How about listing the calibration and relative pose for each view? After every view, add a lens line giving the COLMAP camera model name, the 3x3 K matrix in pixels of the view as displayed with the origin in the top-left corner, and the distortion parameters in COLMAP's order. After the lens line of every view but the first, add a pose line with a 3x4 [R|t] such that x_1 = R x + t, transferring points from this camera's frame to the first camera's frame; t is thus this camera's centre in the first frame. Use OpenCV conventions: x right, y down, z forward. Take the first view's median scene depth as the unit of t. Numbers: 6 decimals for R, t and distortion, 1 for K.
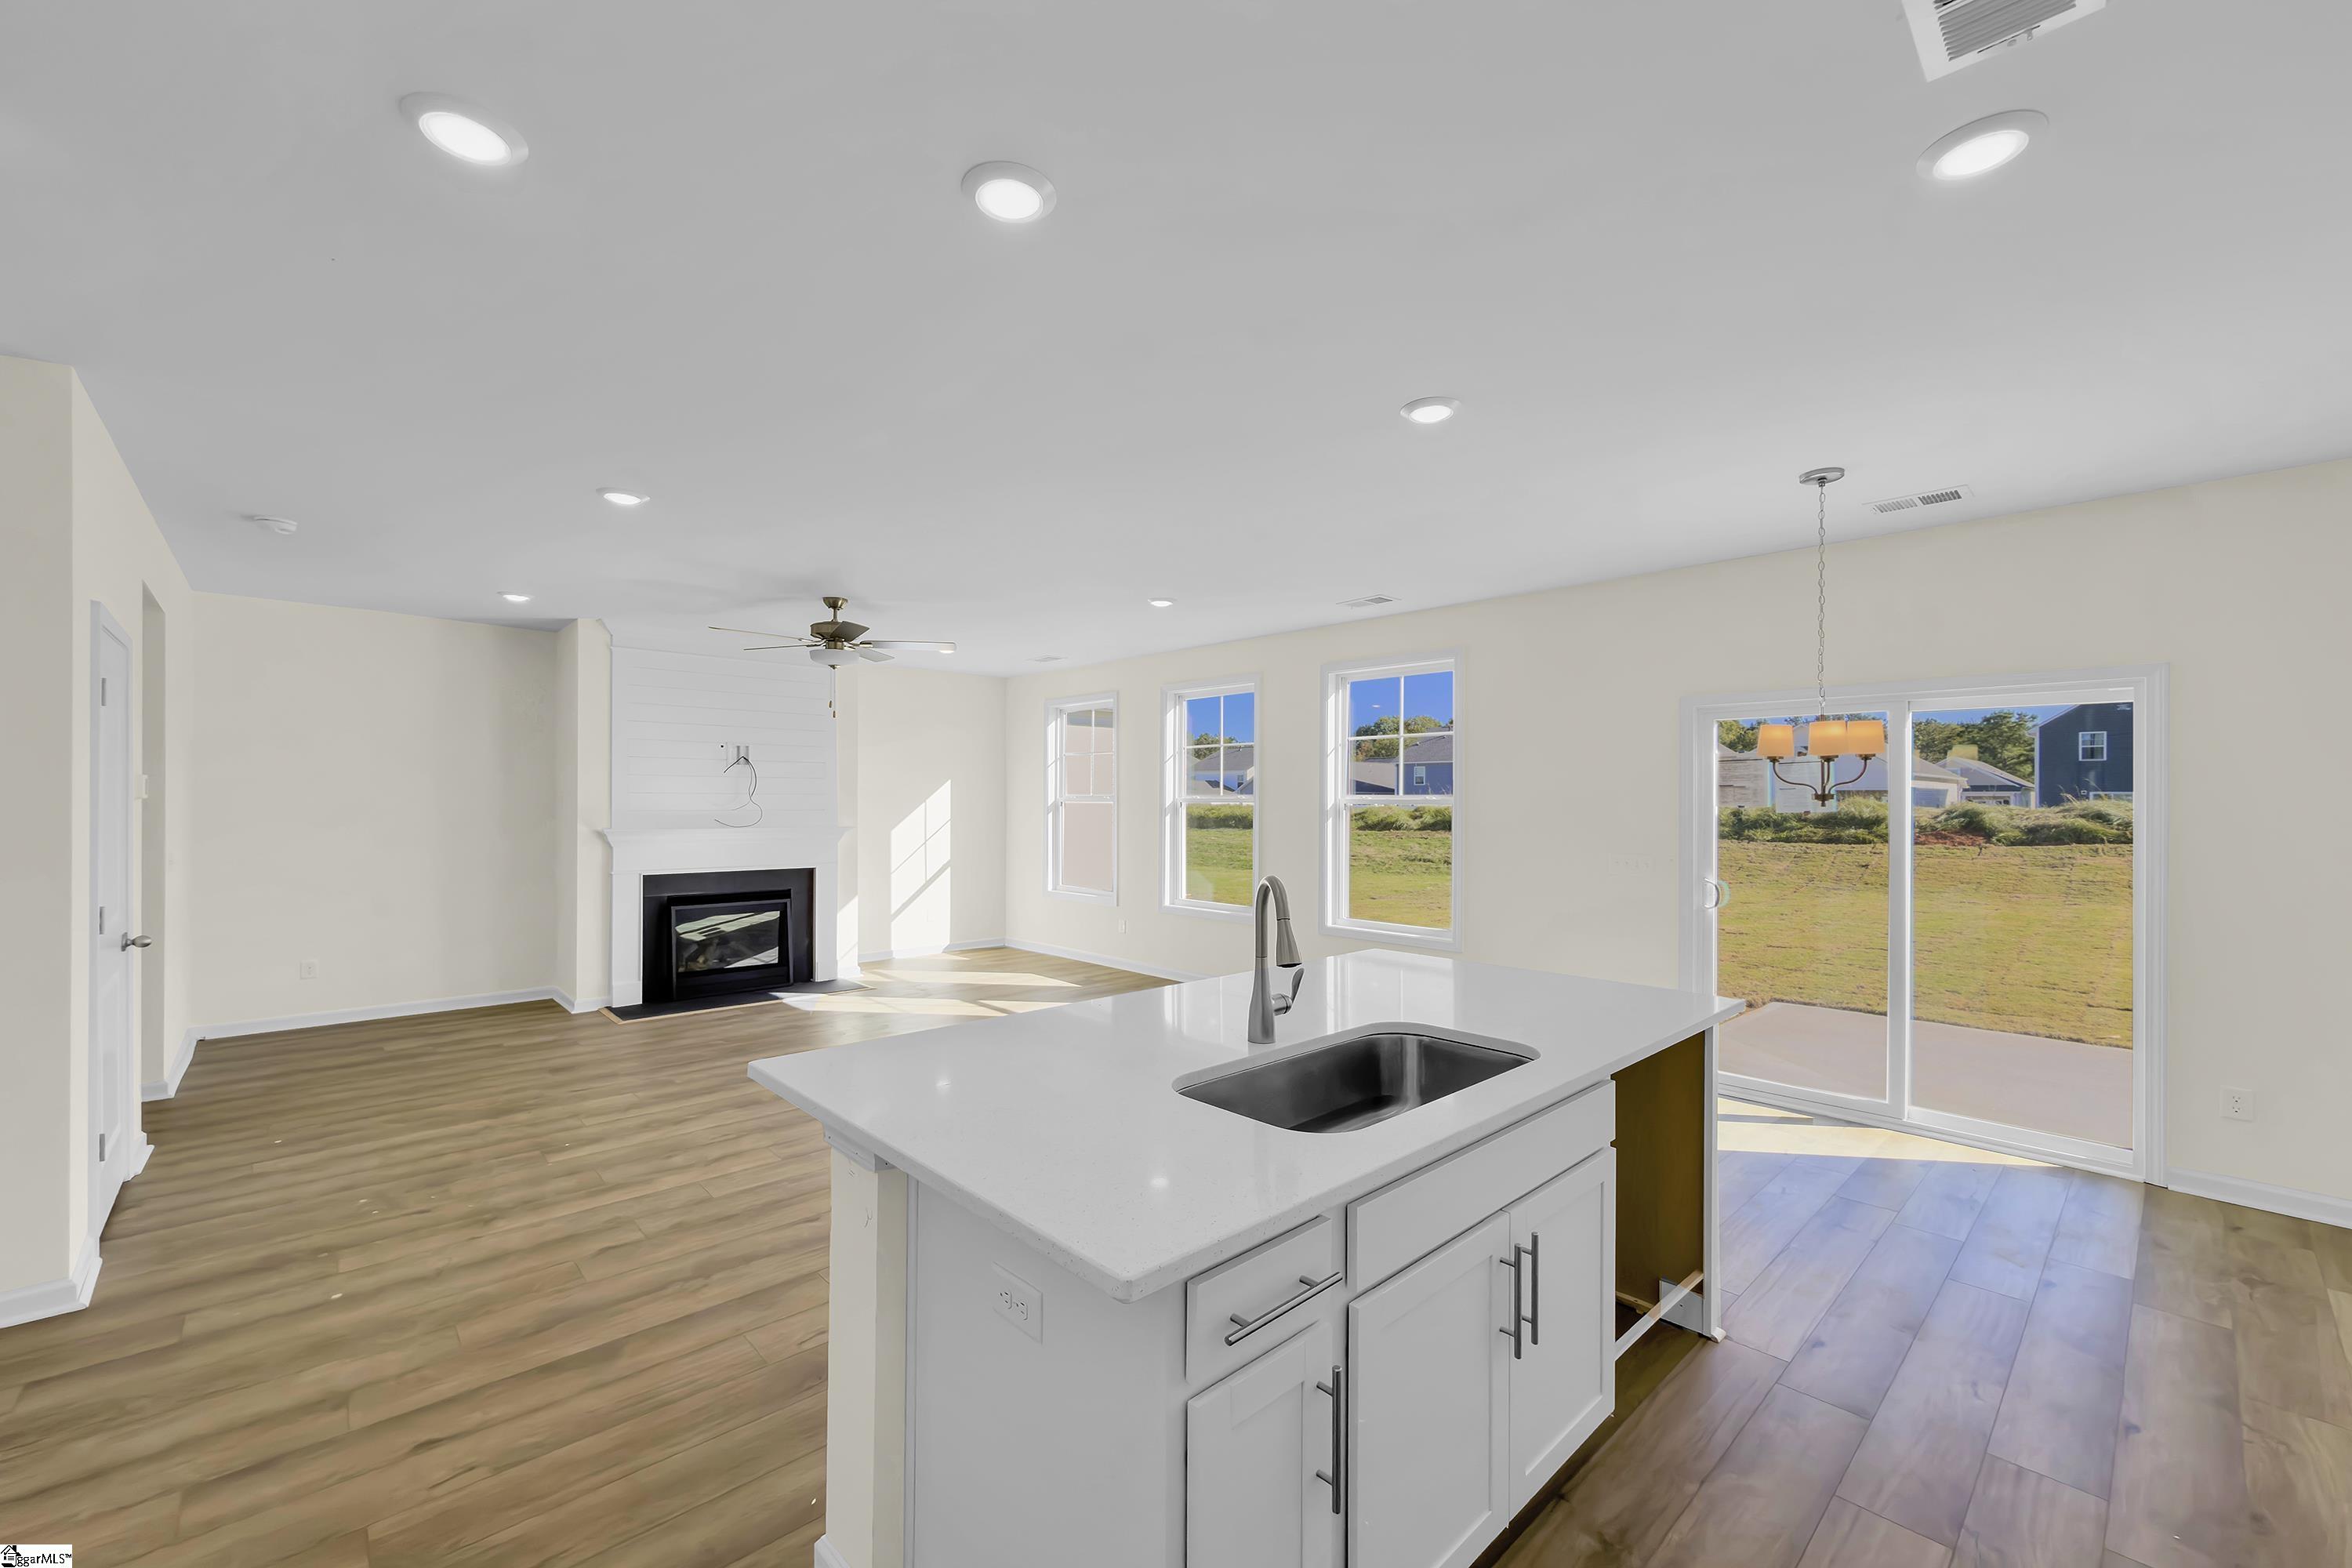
lens RADIAL K [[941.9, 0, 1180.3], [0, 941.9, 792.3], [0, 0, 1]] dist [-0.000721, 0.000127]
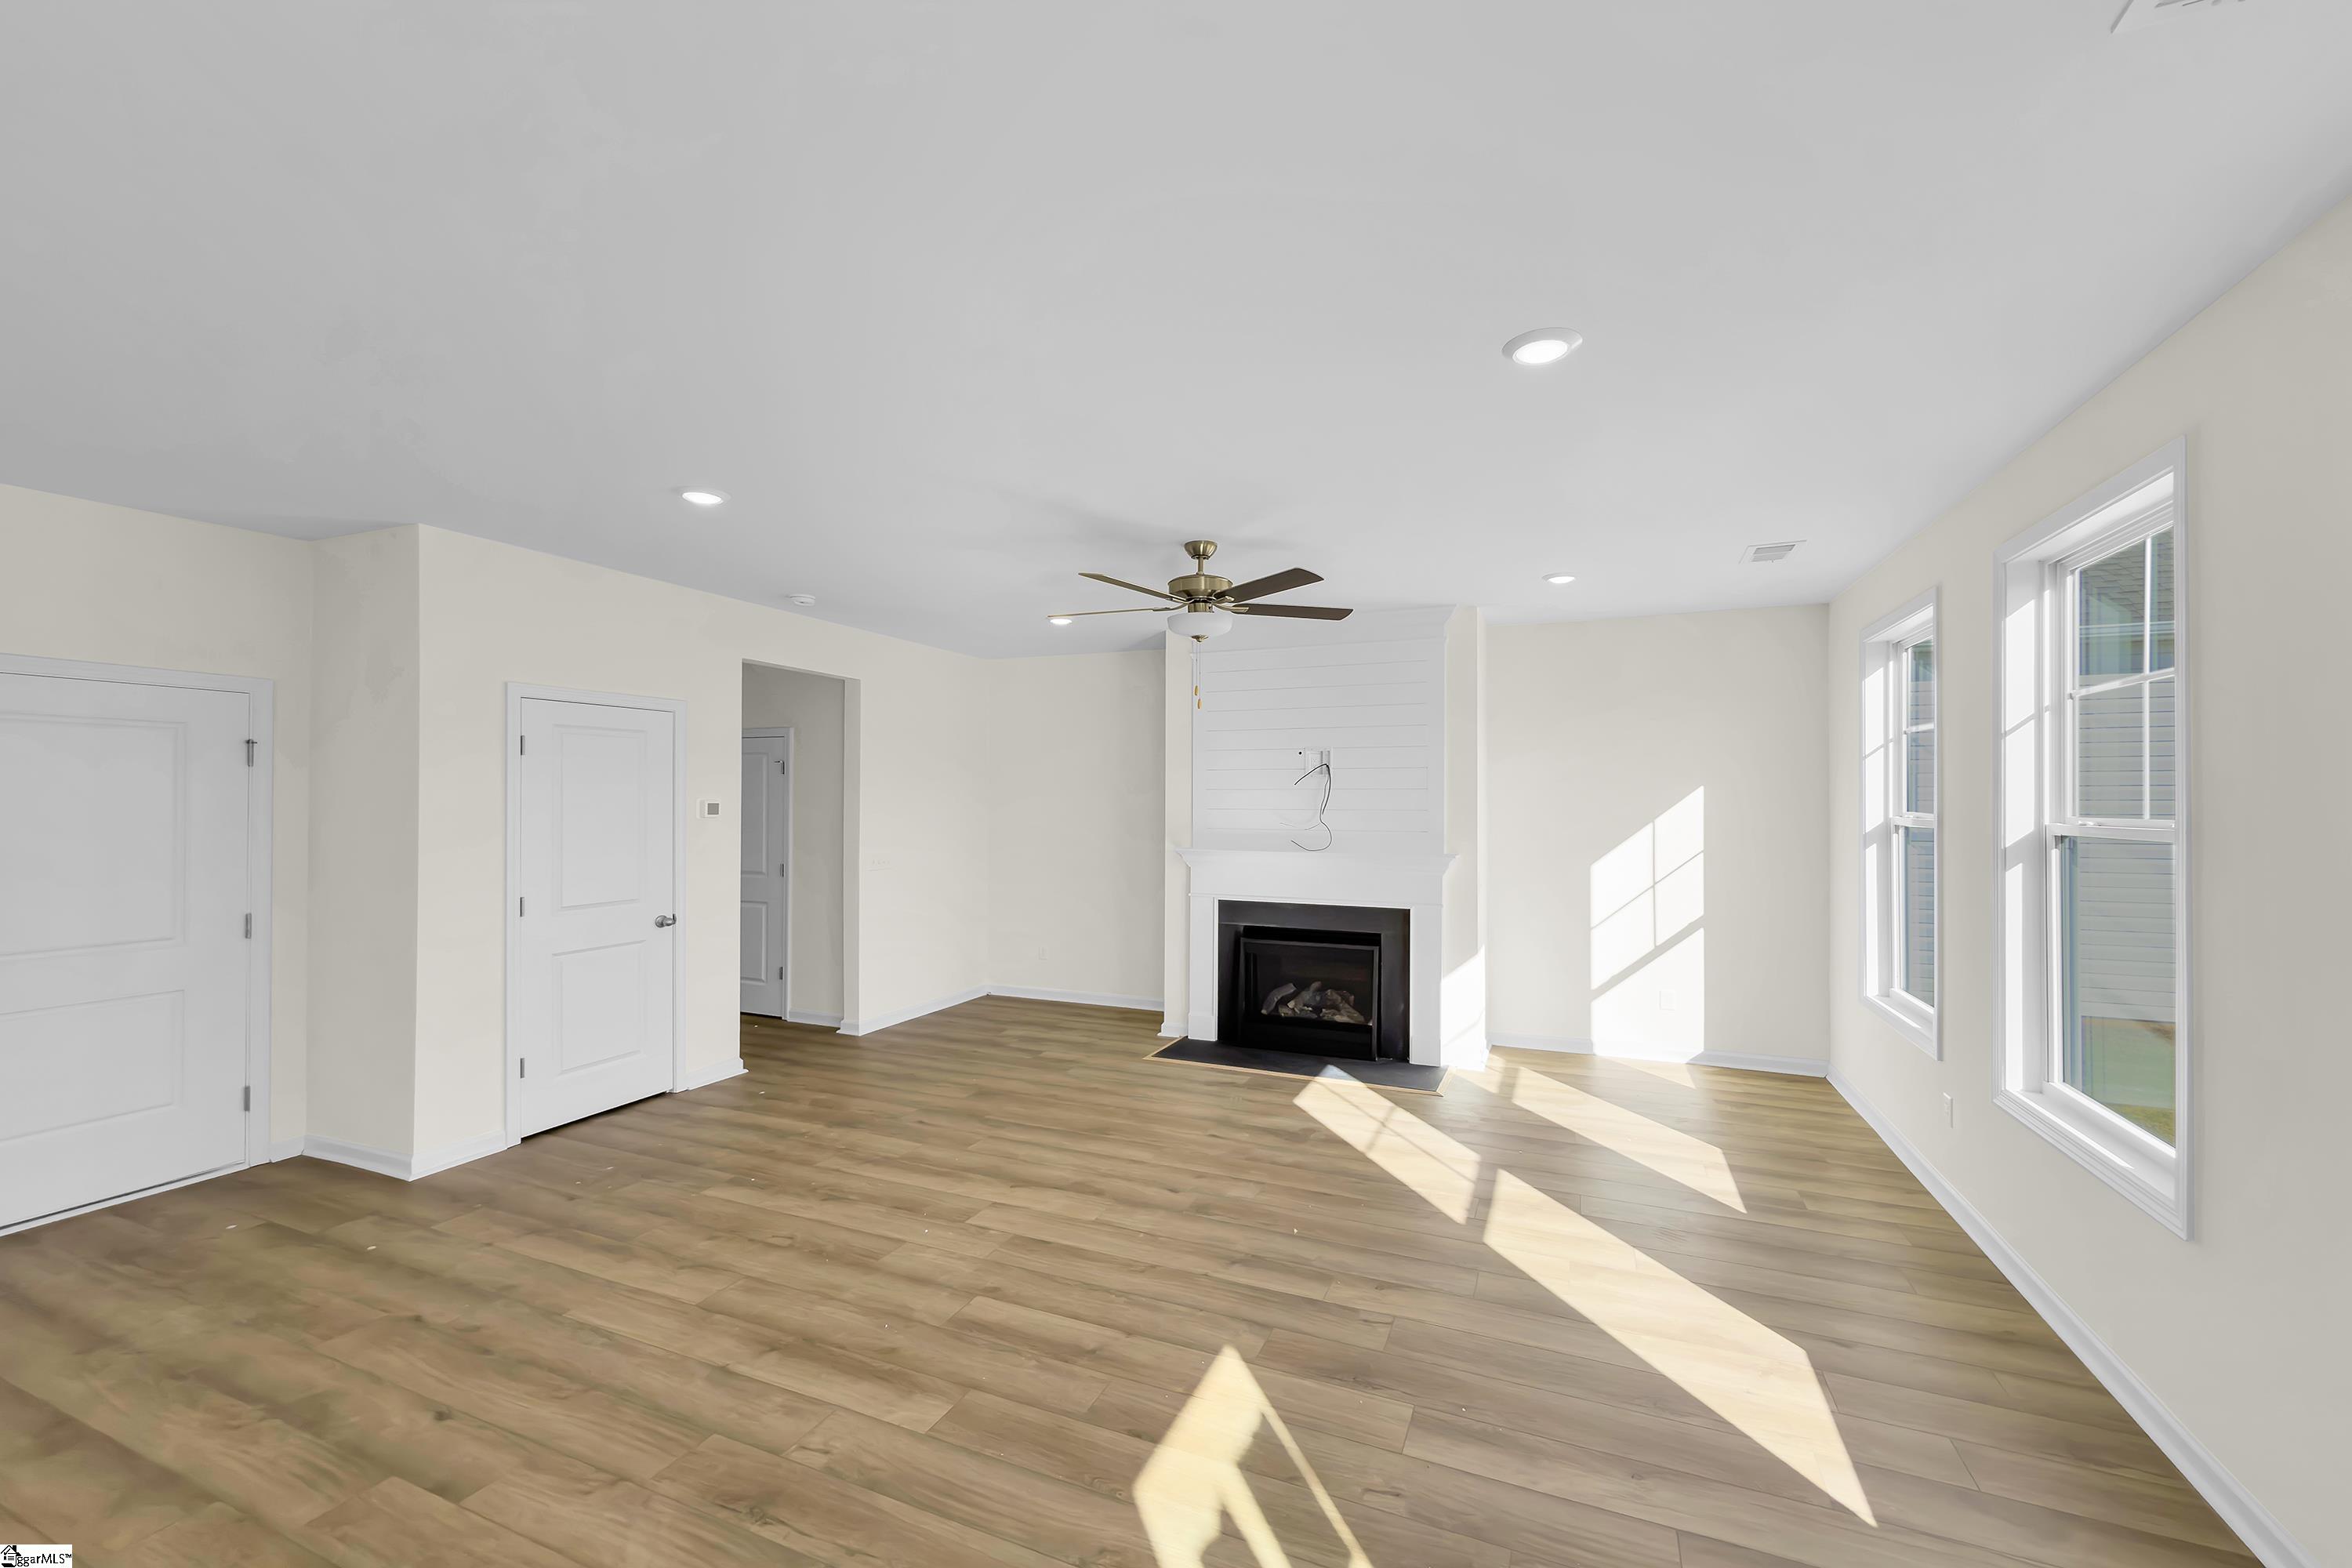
lens RADIAL K [[941.9, 0, 1180.3], [0, 941.9, 792.3], [0, 0, 1]] dist [-0.000721, 0.000127]
pose [[0.404720, -0.012245, -0.914359, 0.251212], [0.005997, 0.999924, -0.010736, -0.006425], [0.914421, -0.001139, 0.404763, 0.610670]]
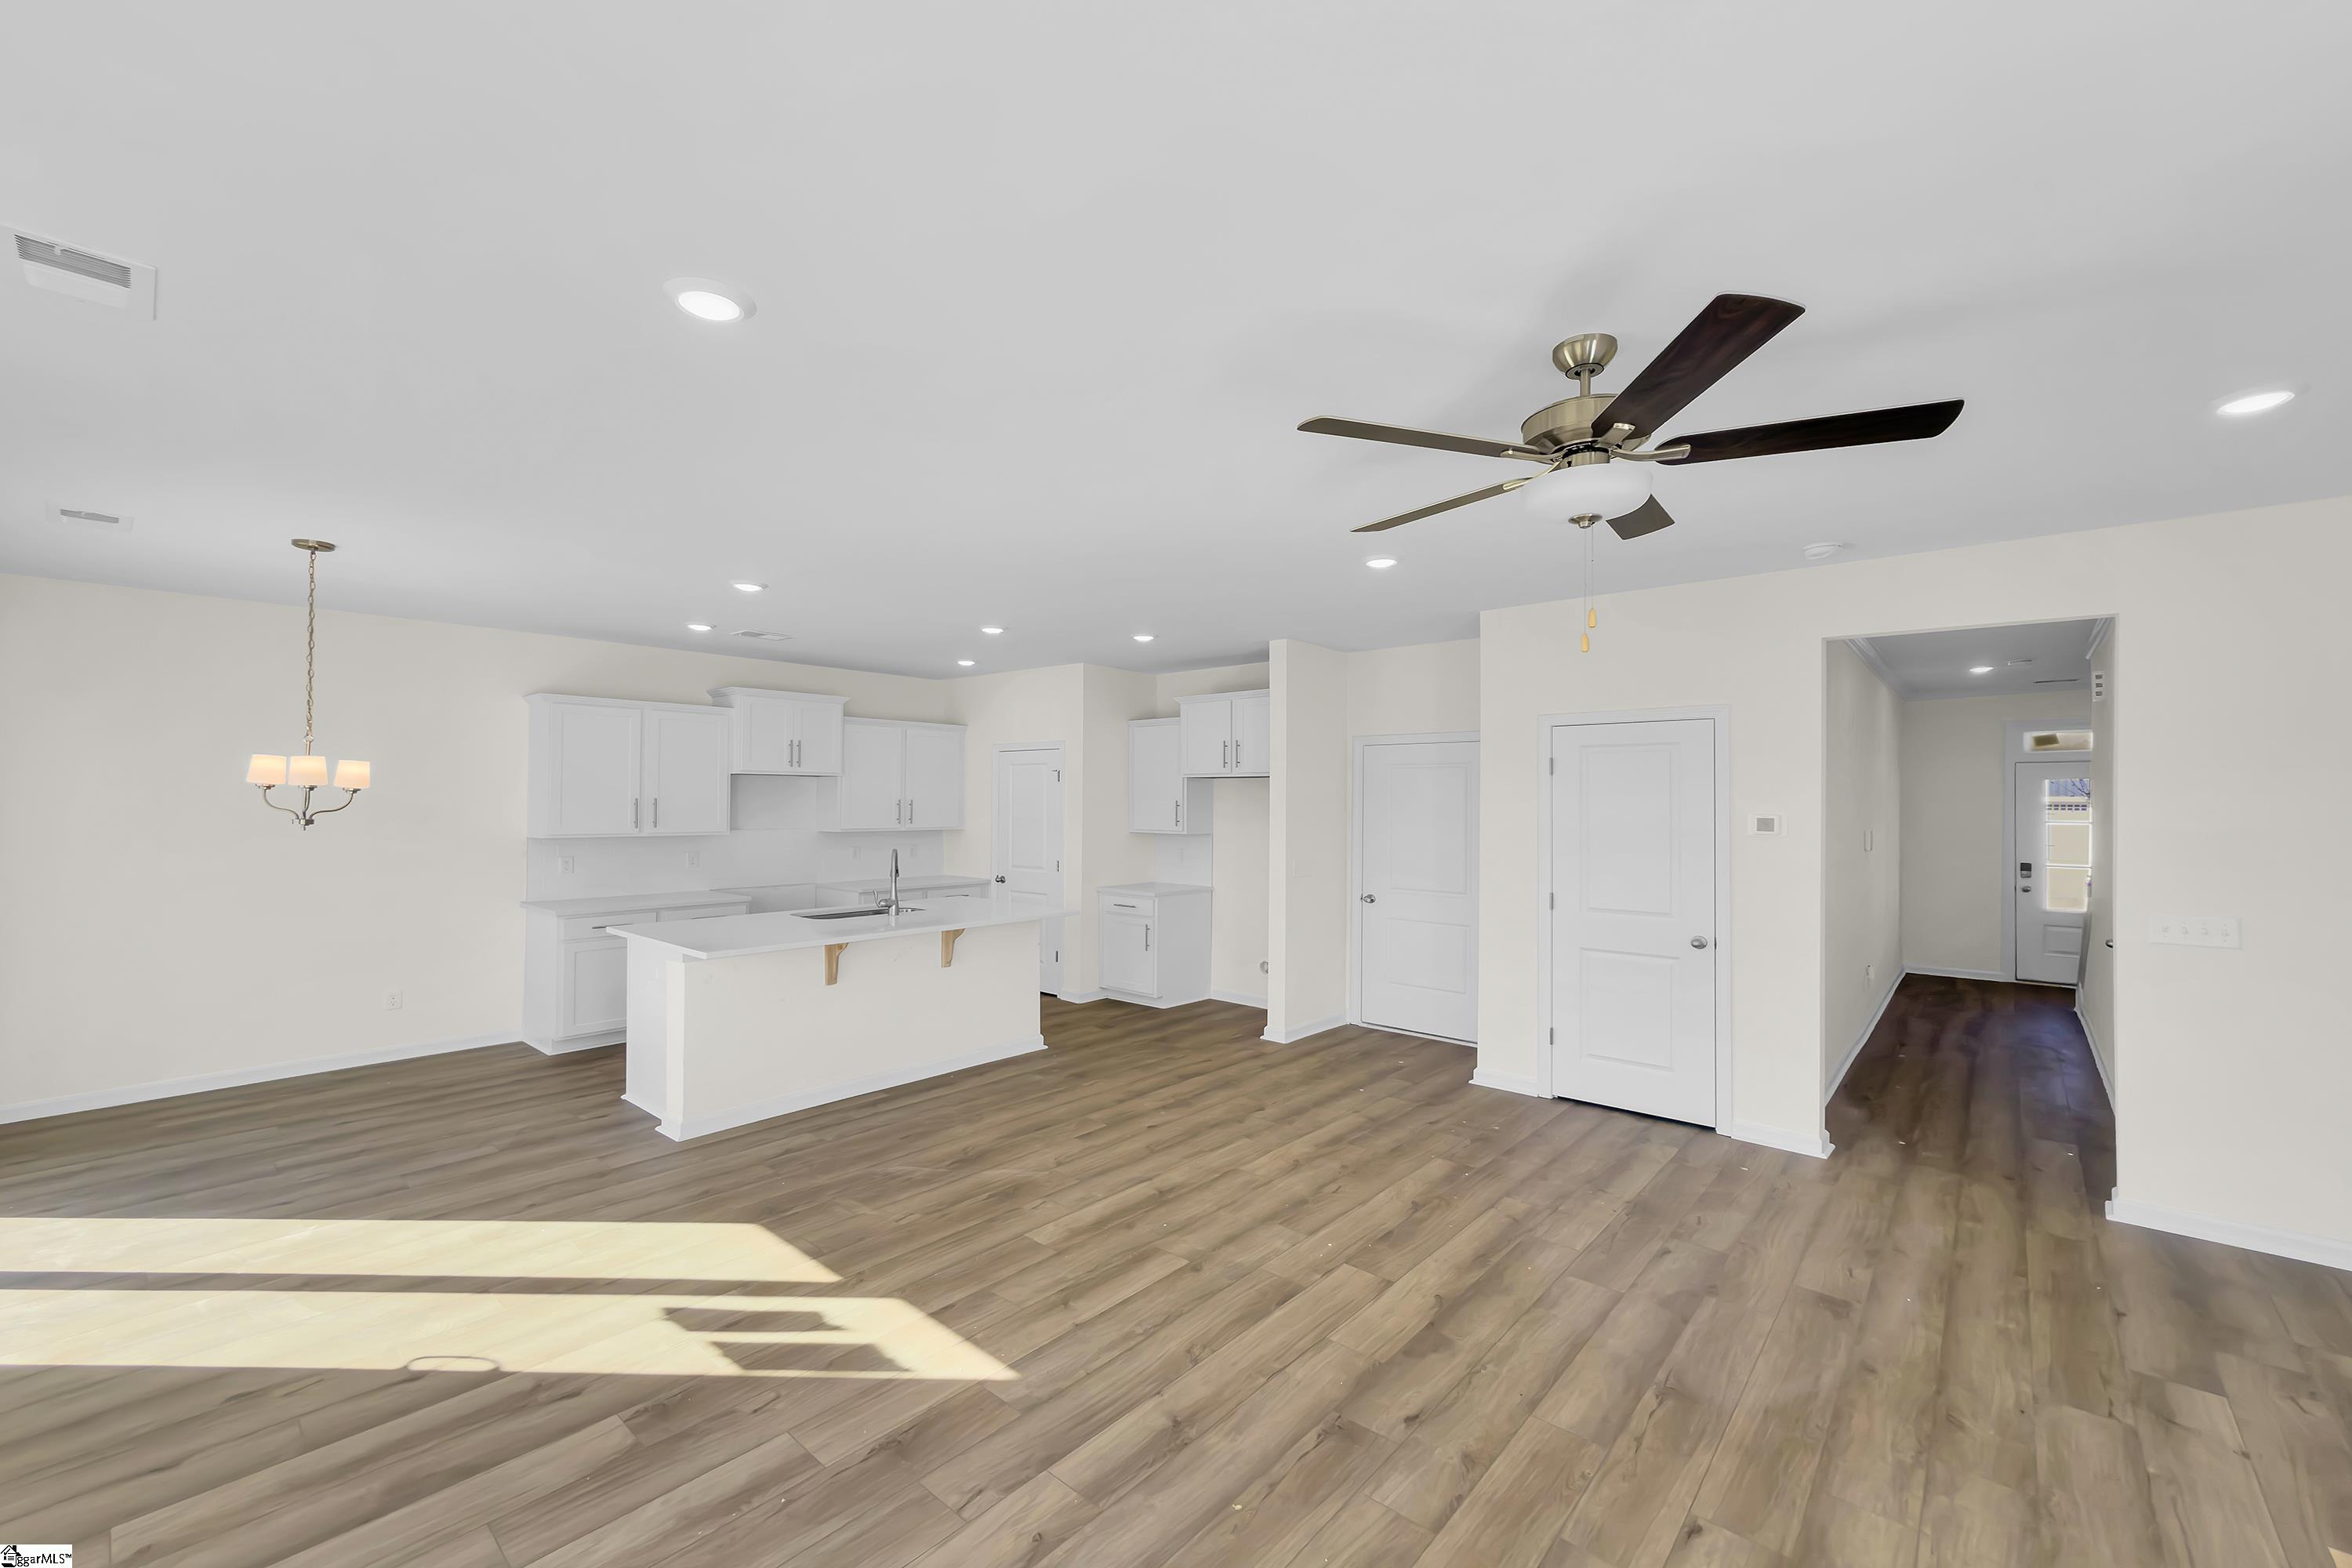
lens RADIAL K [[941.9, 0, 1180.3], [0, 941.9, 792.3], [0, 0, 1]] dist [-0.000721, 0.000127]
pose [[-0.995126, -0.011316, -0.097959, -0.144310], [-0.009843, 0.999831, -0.015505, -0.012272], [0.098118, -0.014465, -0.995070, 1.202133]]
